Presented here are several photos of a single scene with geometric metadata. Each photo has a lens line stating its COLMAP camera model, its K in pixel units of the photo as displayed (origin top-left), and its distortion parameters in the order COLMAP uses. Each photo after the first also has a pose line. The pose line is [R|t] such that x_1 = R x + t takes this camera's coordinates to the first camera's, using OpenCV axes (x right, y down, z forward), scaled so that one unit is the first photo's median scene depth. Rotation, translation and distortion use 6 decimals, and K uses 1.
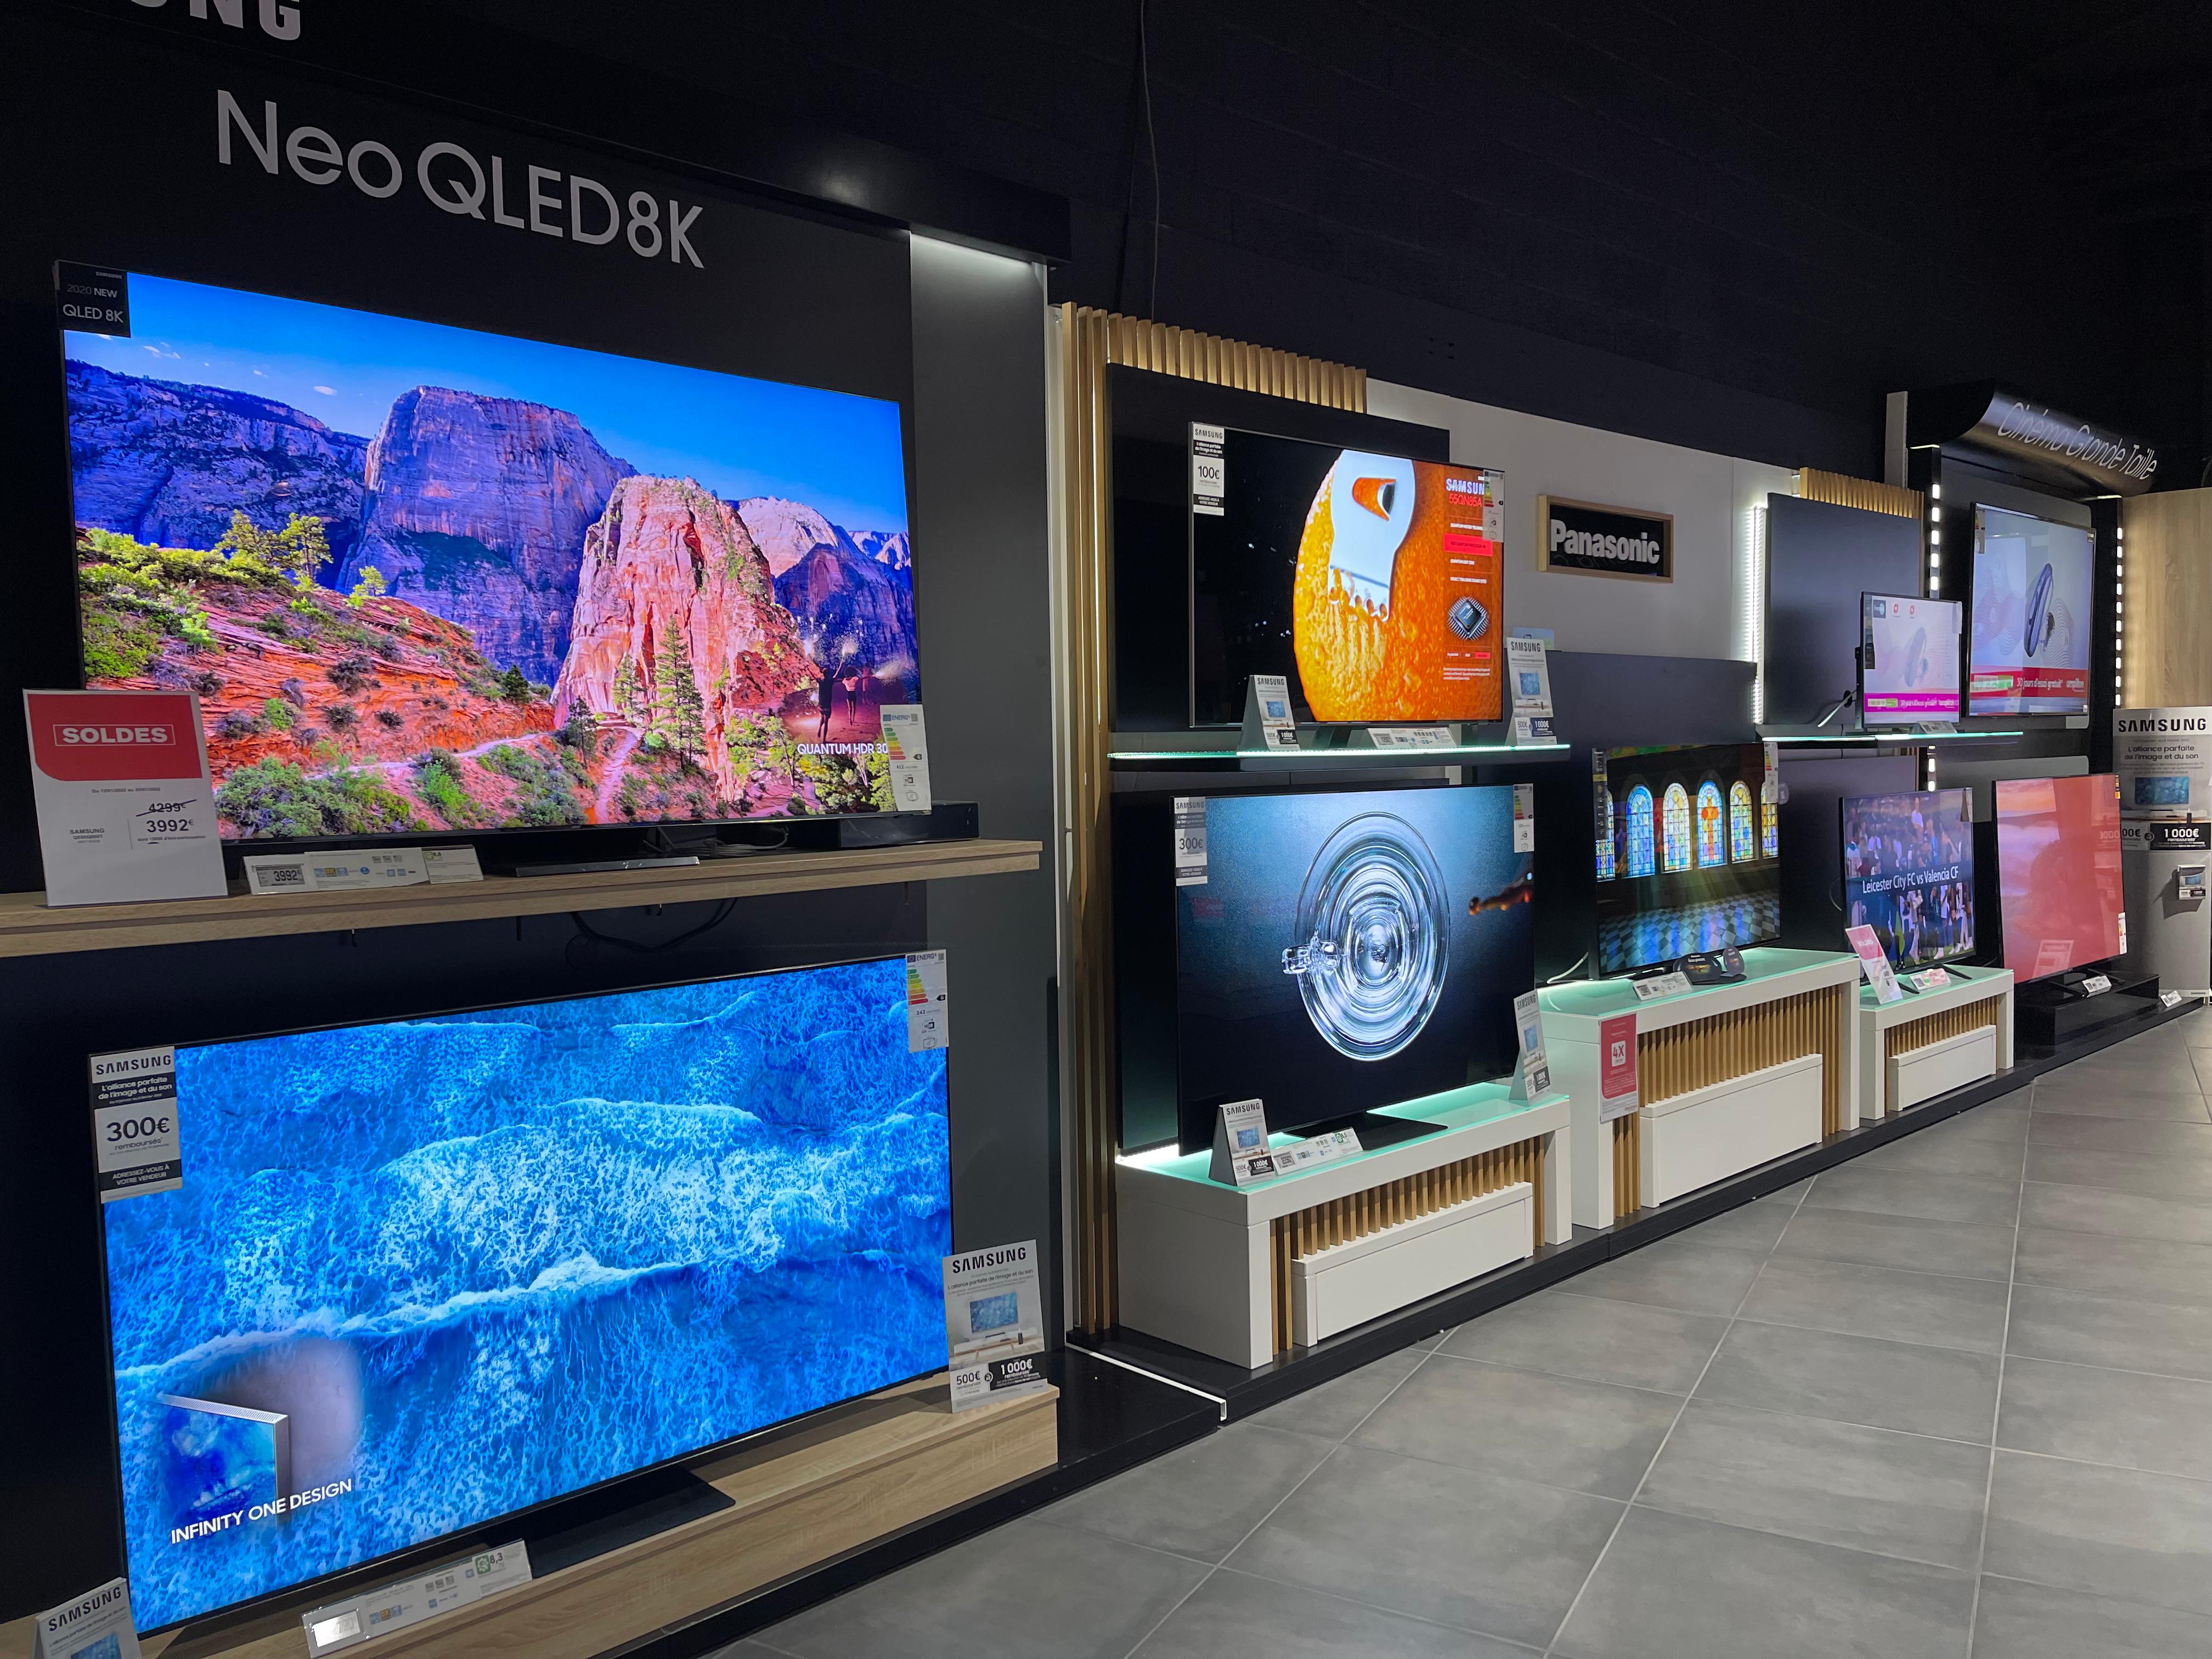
lens RADIAL K [[1651.1, 0, 1106.0], [0, 1651.1, 829.5], [0, 0, 1]] dist [0.080729, -0.102426]
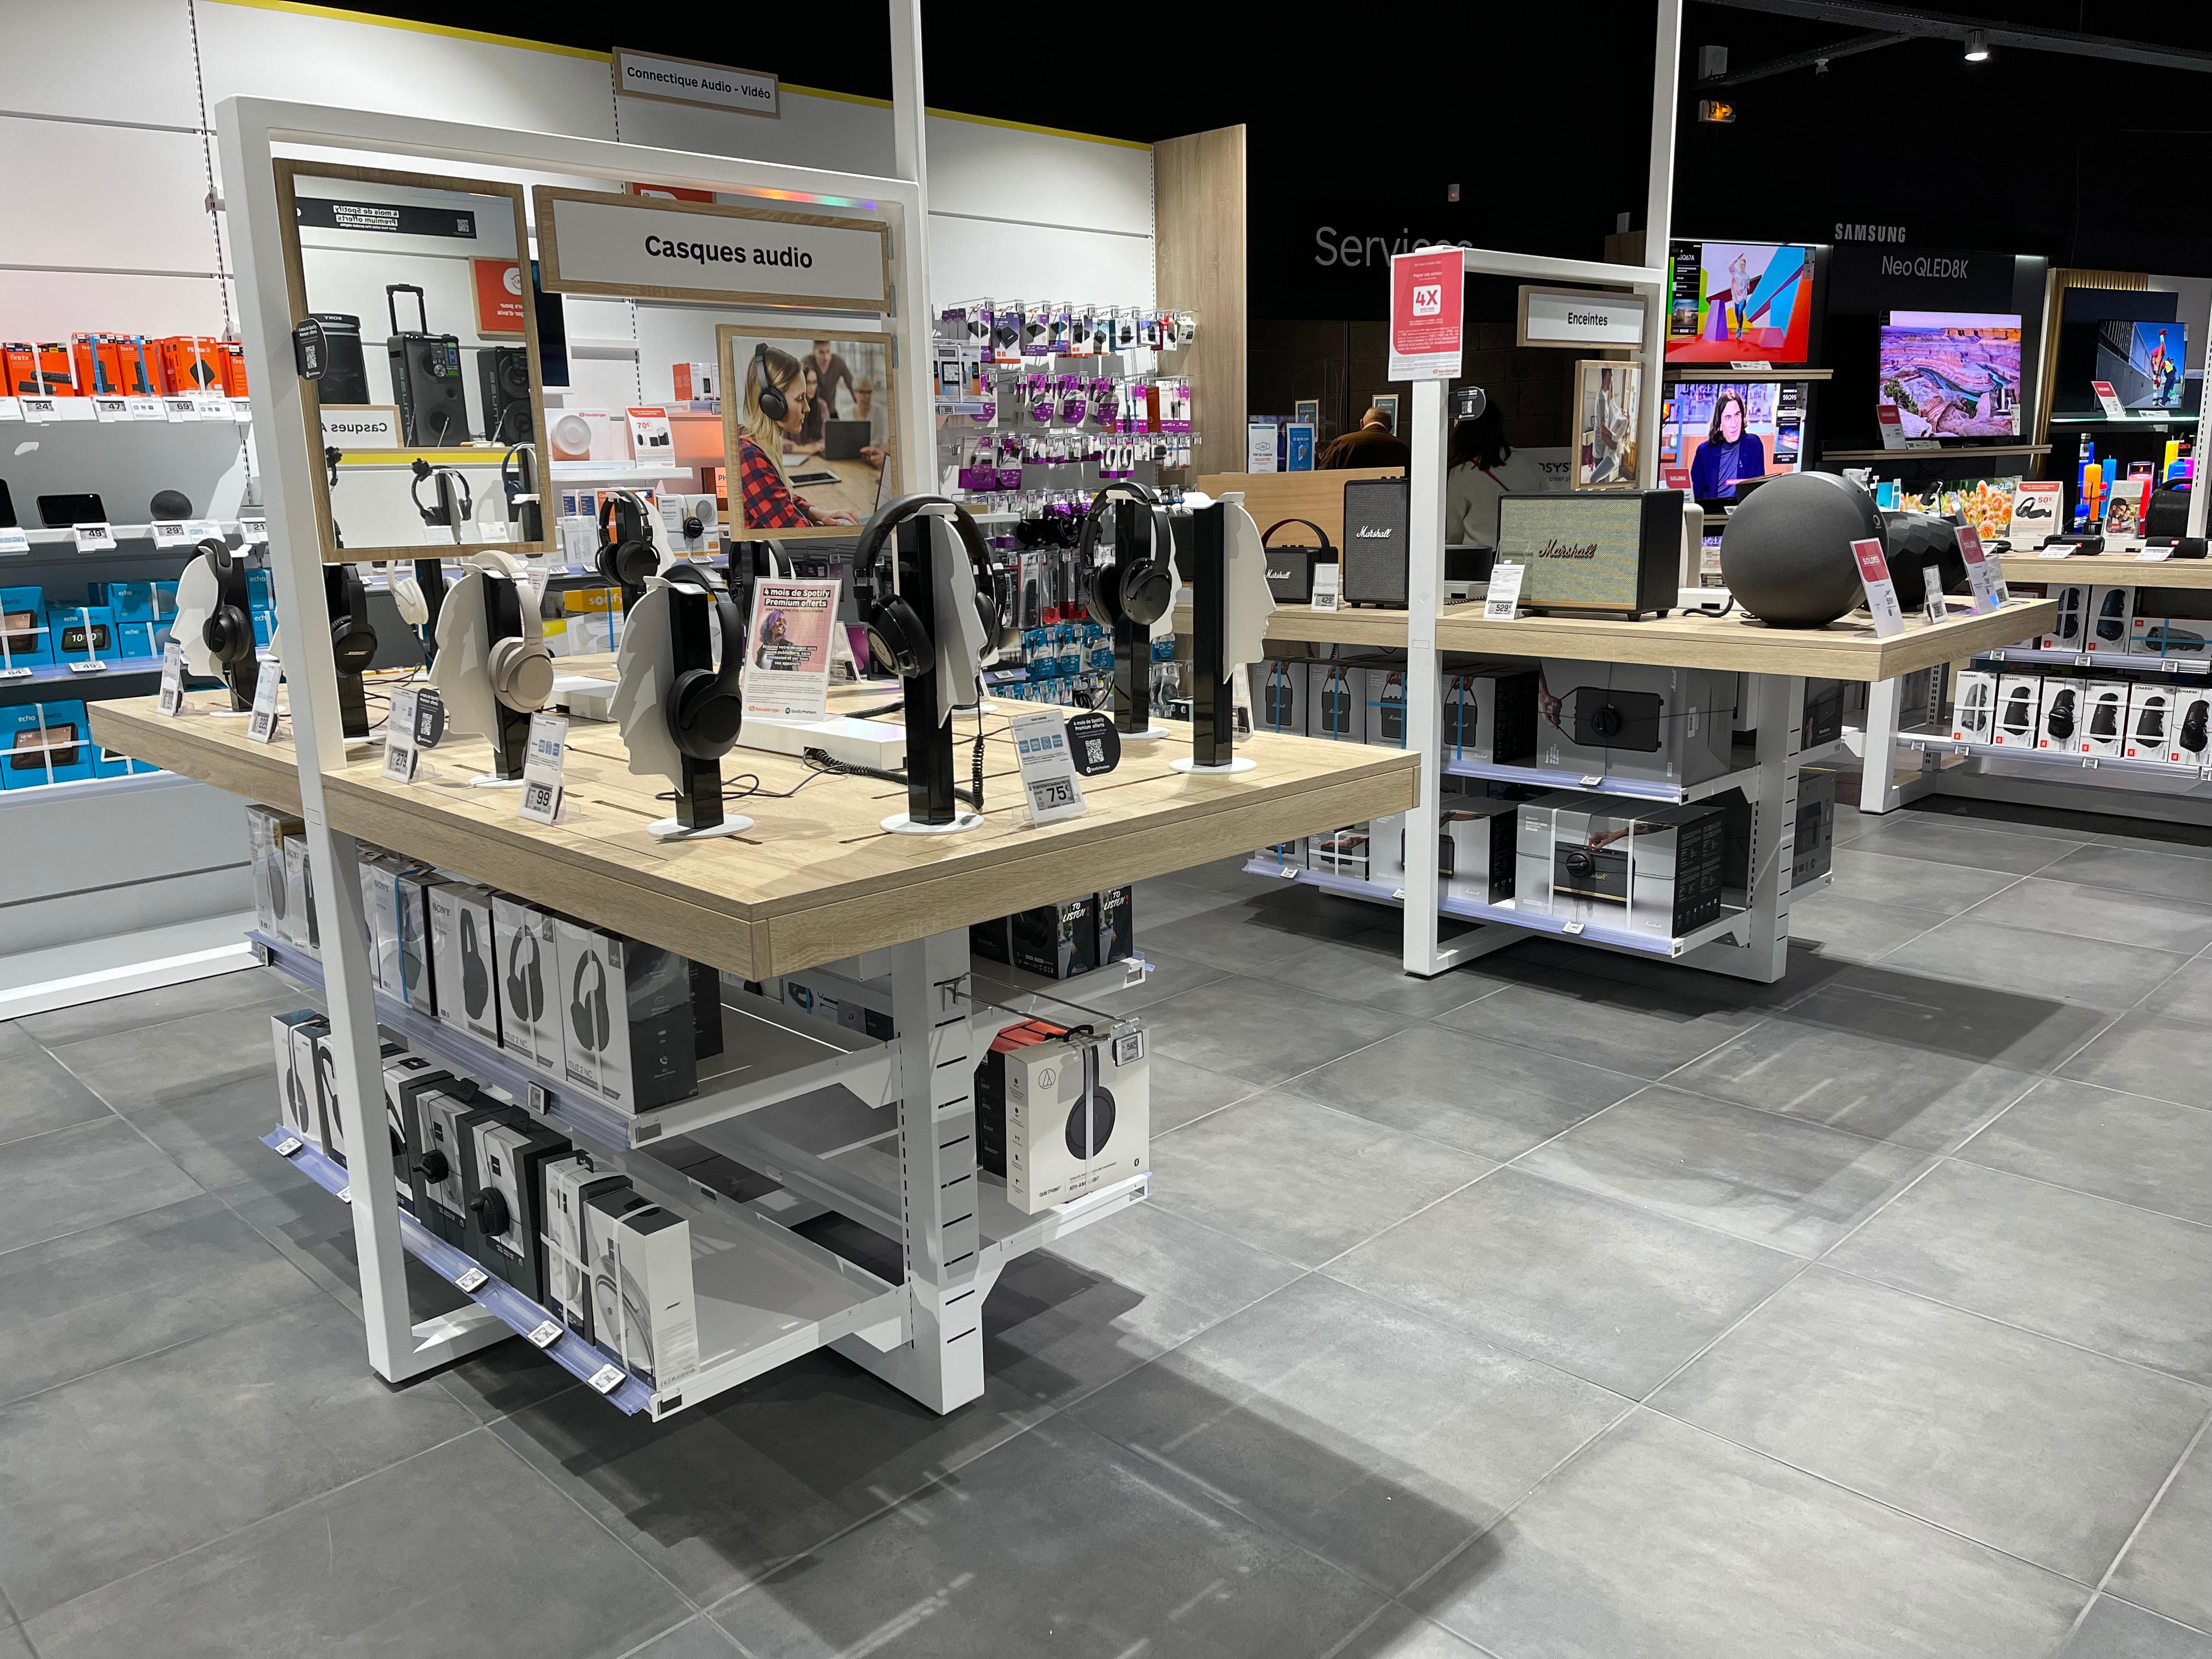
lens RADIAL K [[1651.1, 0, 1106.0], [0, 1651.1, 829.5], [0, 0, 1]] dist [0.080729, -0.102426]
pose [[0.966655, 0.052138, -0.250719, -0.894151], [-0.007540, 0.984425, 0.175644, 0.172815], [0.255971, -0.167897, 0.951992, -2.587809]]
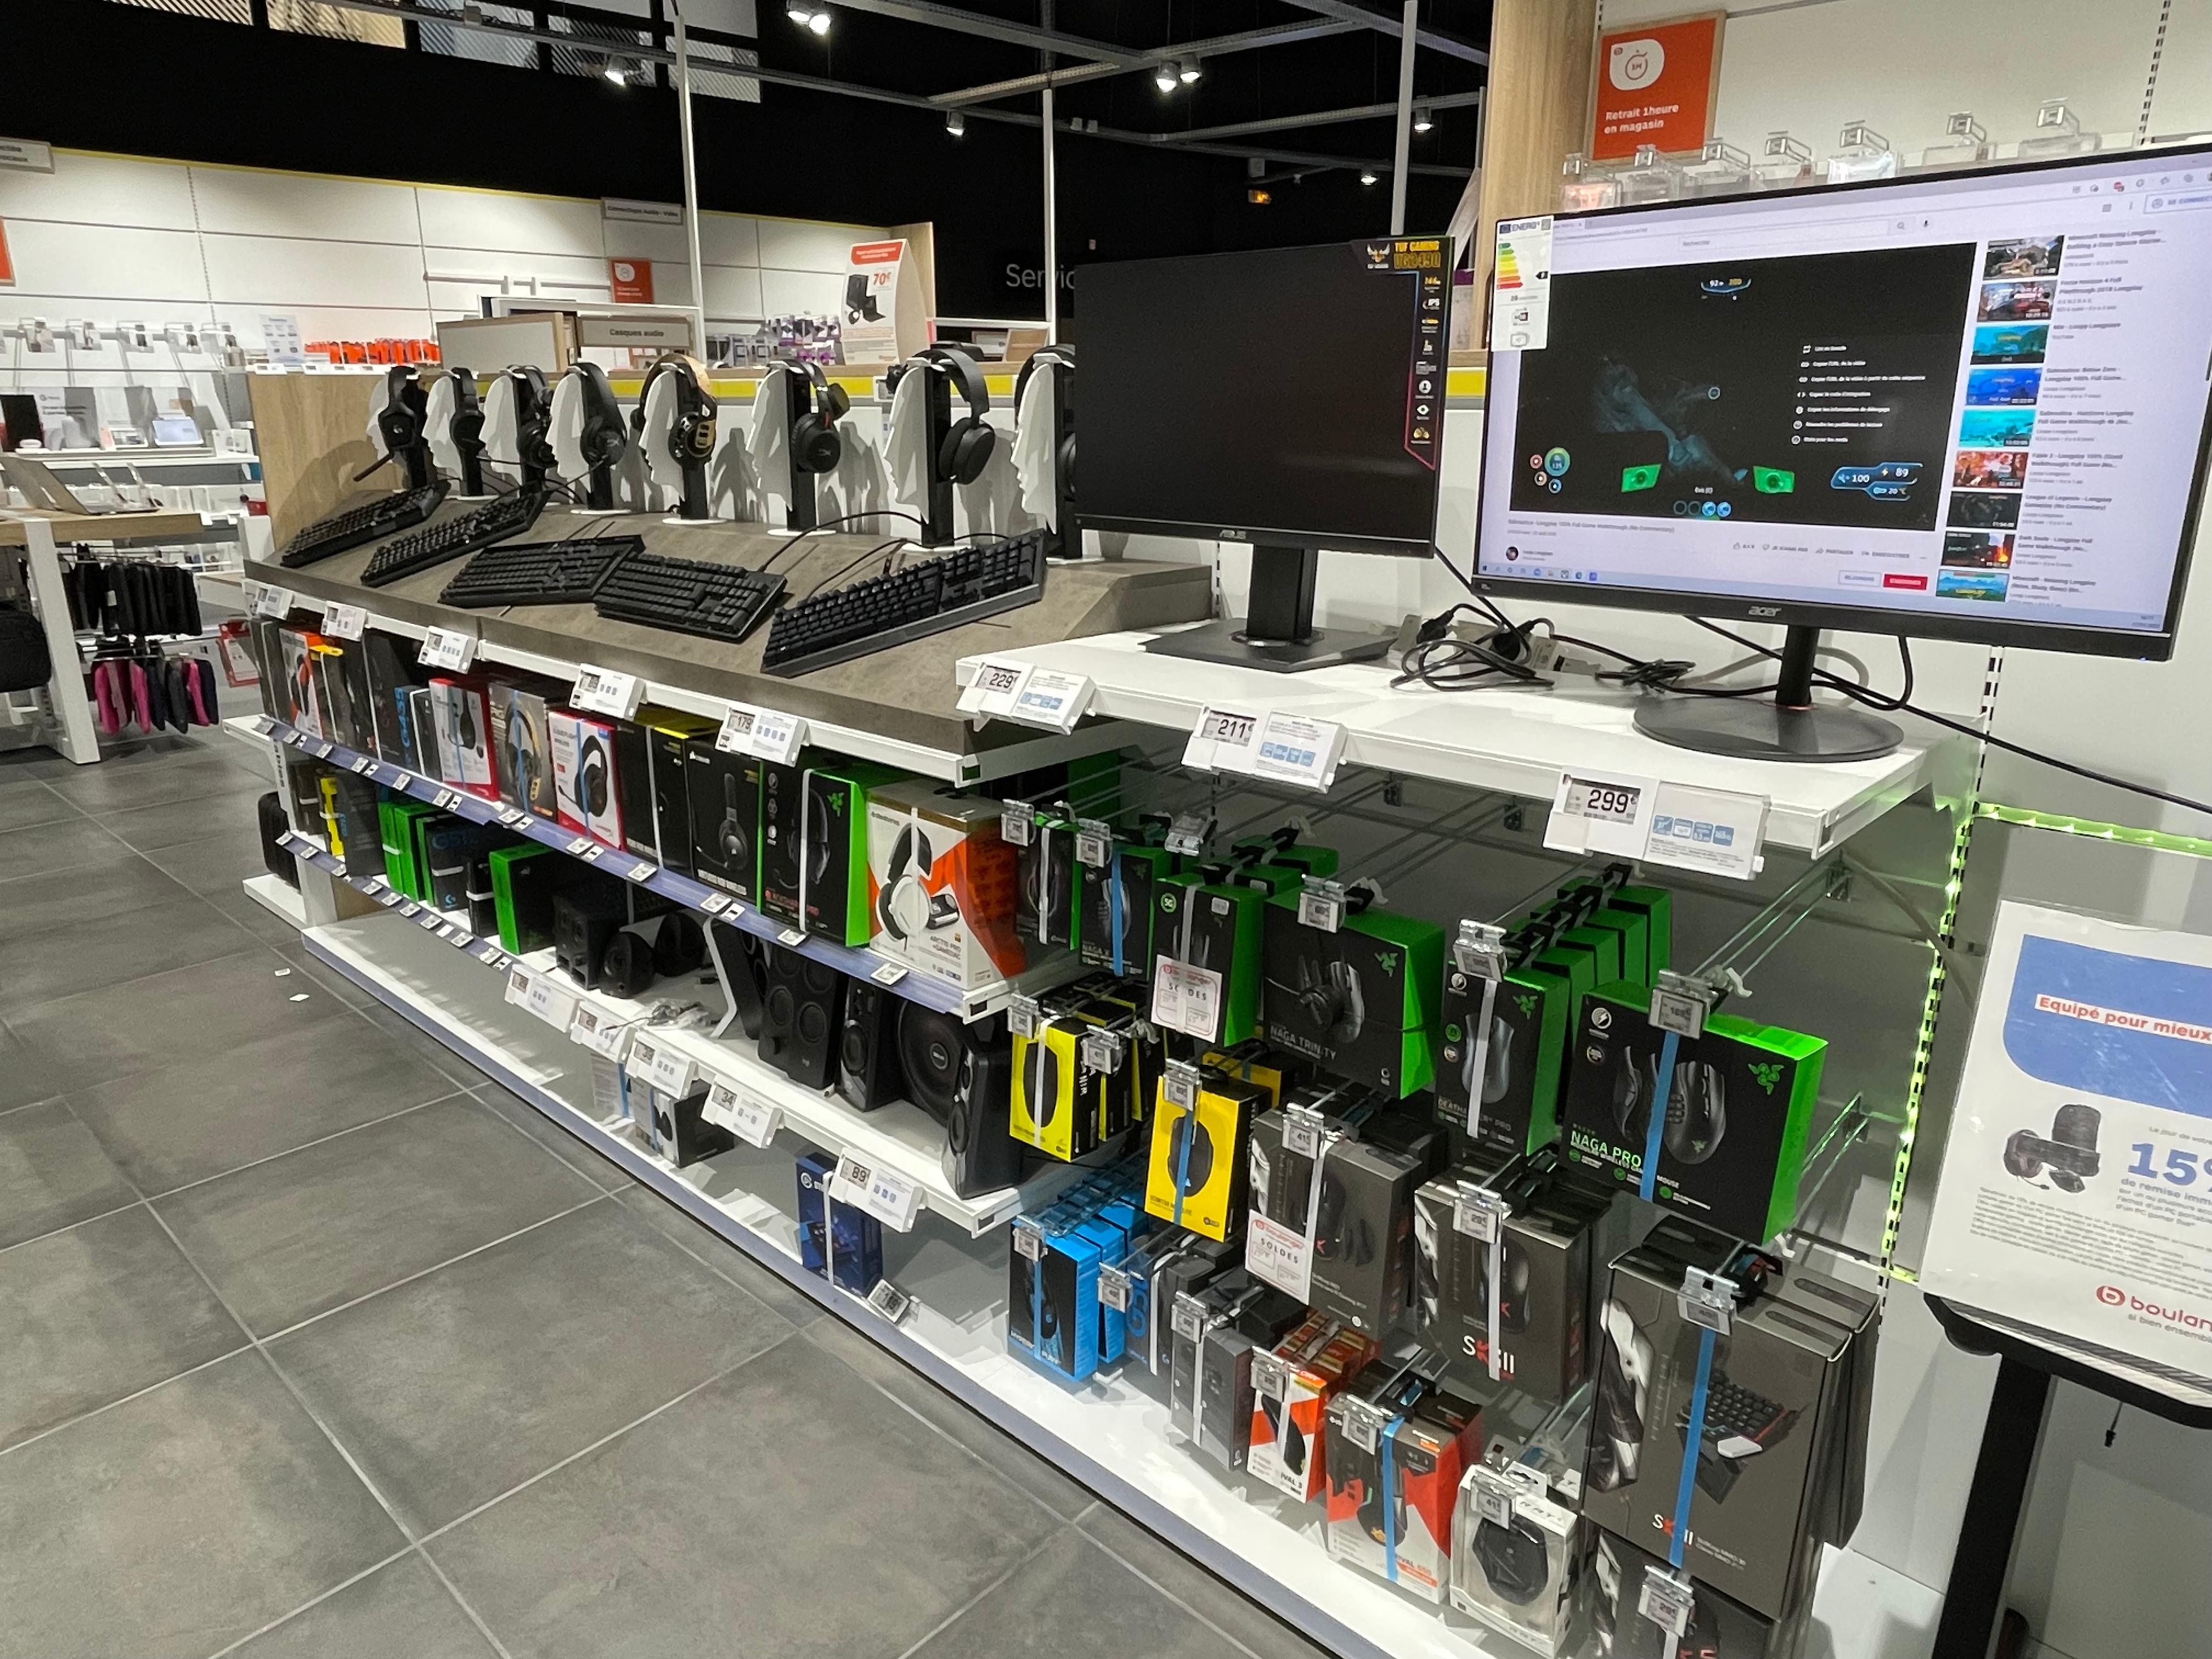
lens RADIAL K [[1433.0, 0, 1106.0], [0, 1433.0, 829.5], [0, 0, 1]] dist [0.002102, -0.001885]
pose [[0.975368, 0.079934, -0.205592, -0.131231], [-0.026333, 0.967561, 0.251262, 0.206000], [0.219007, -0.239659, 0.945833, -3.827287]]
